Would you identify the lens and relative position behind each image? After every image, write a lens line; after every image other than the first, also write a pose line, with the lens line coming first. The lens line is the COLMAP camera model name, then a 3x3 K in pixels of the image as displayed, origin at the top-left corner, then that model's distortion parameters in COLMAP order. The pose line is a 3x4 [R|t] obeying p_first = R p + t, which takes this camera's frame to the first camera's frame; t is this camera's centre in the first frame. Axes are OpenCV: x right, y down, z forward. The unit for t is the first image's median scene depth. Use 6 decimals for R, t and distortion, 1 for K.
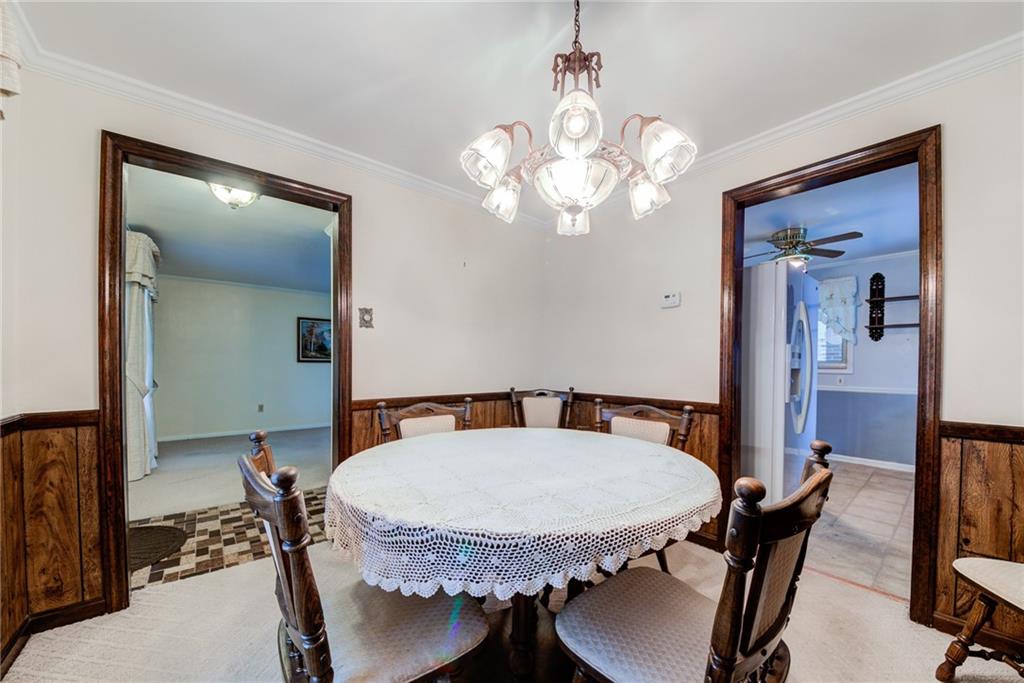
lens RADIAL K [[374.4, 0, 506.7], [0, 374.4, 368.9], [0, 0, 1]] dist [0.001558, -0.016571]
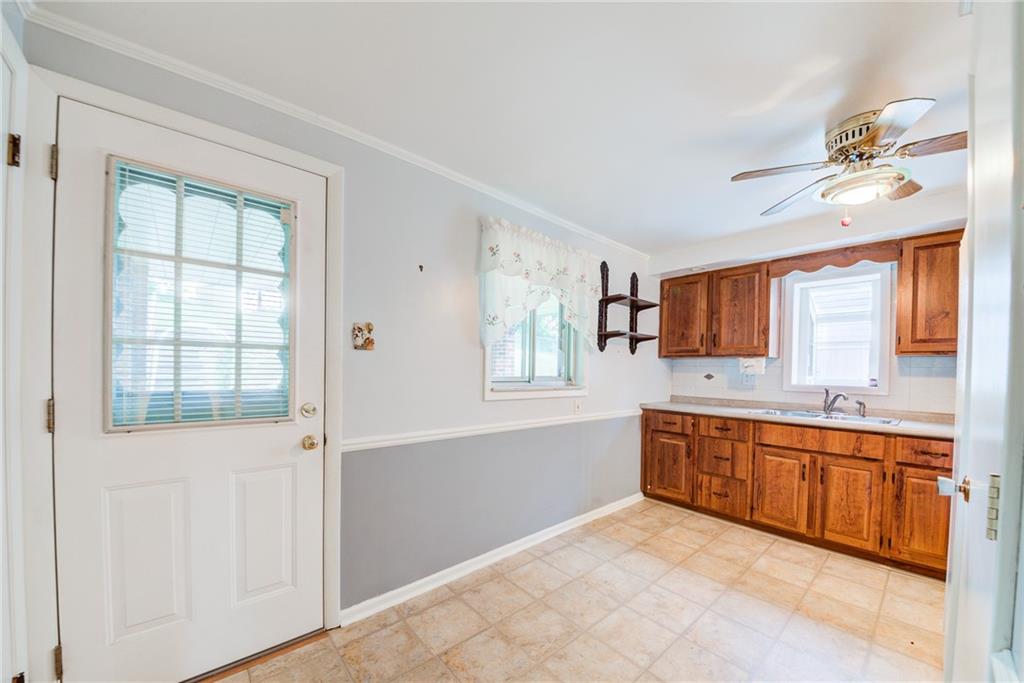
lens RADIAL K [[374.4, 0, 506.7], [0, 374.4, 368.9], [0, 0, 1]] dist [0.001558, -0.016571]
pose [[-0.011204, -0.007180, 0.999911, 0.515884], [-0.004780, 0.999963, 0.007127, -0.099486], [-0.999926, -0.004700, -0.011237, 2.700794]]
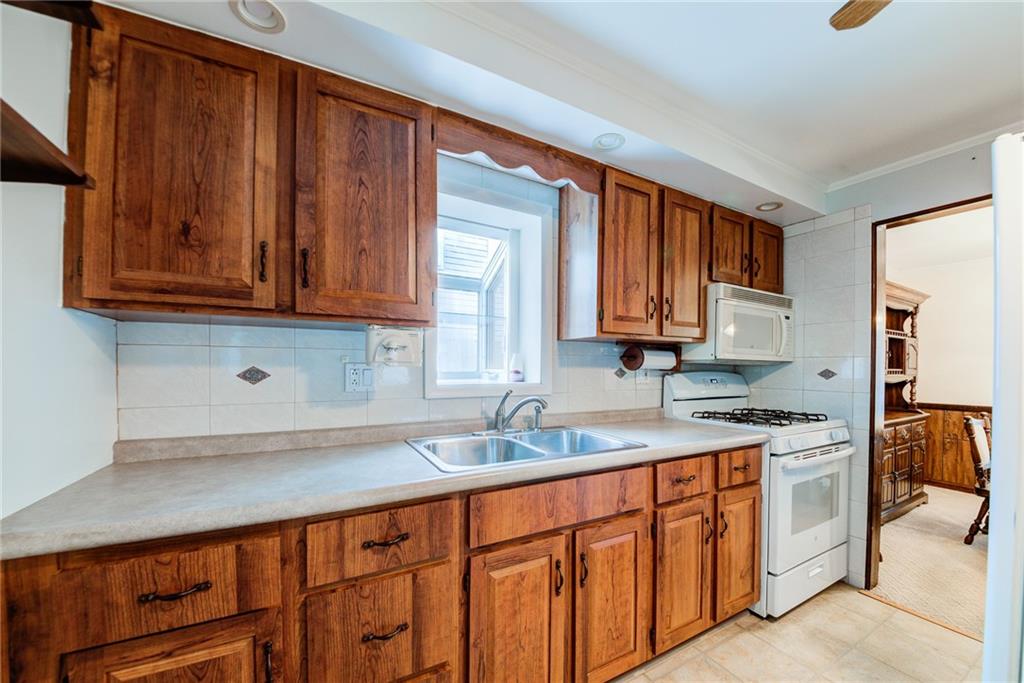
lens RADIAL K [[374.4, 0, 506.7], [0, 374.4, 368.9], [0, 0, 1]] dist [0.001558, -0.016571]
pose [[-0.982337, -0.017561, 0.186294, 1.911076], [-0.013302, 0.999621, 0.024090, -0.084512], [-0.186647, 0.021187, -0.982199, 2.200725]]
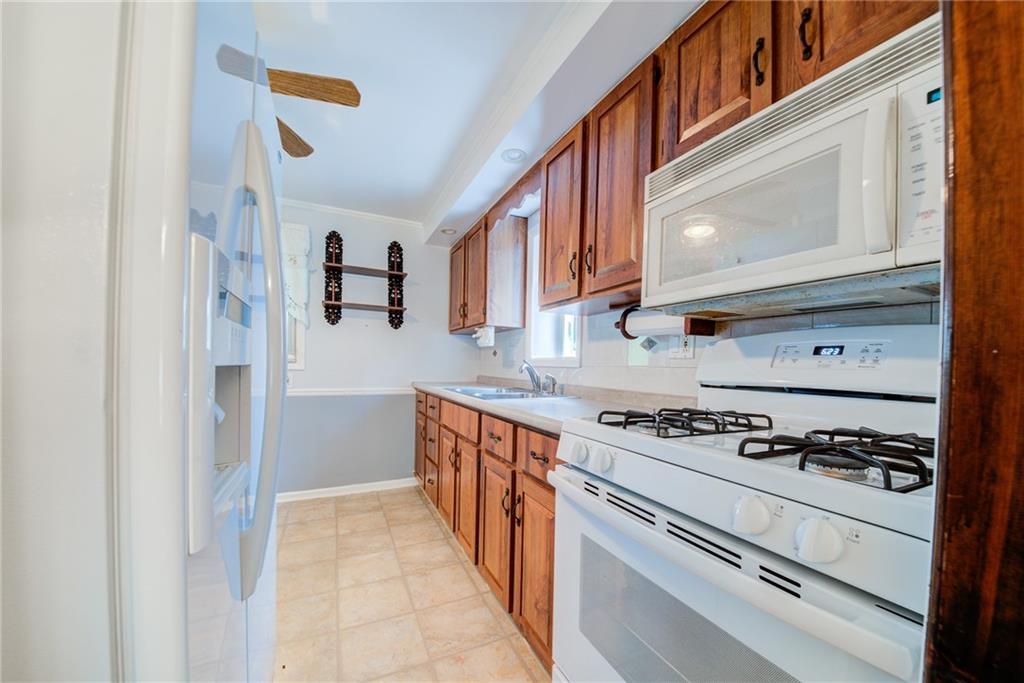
lens RADIAL K [[374.4, 0, 506.7], [0, 374.4, 368.9], [0, 0, 1]] dist [0.001558, -0.016571]
pose [[0.243571, -0.014545, 0.969774, 0.818755], [-0.001630, 0.999880, 0.015406, -0.000876], [-0.969882, -0.005333, 0.243518, 1.075291]]
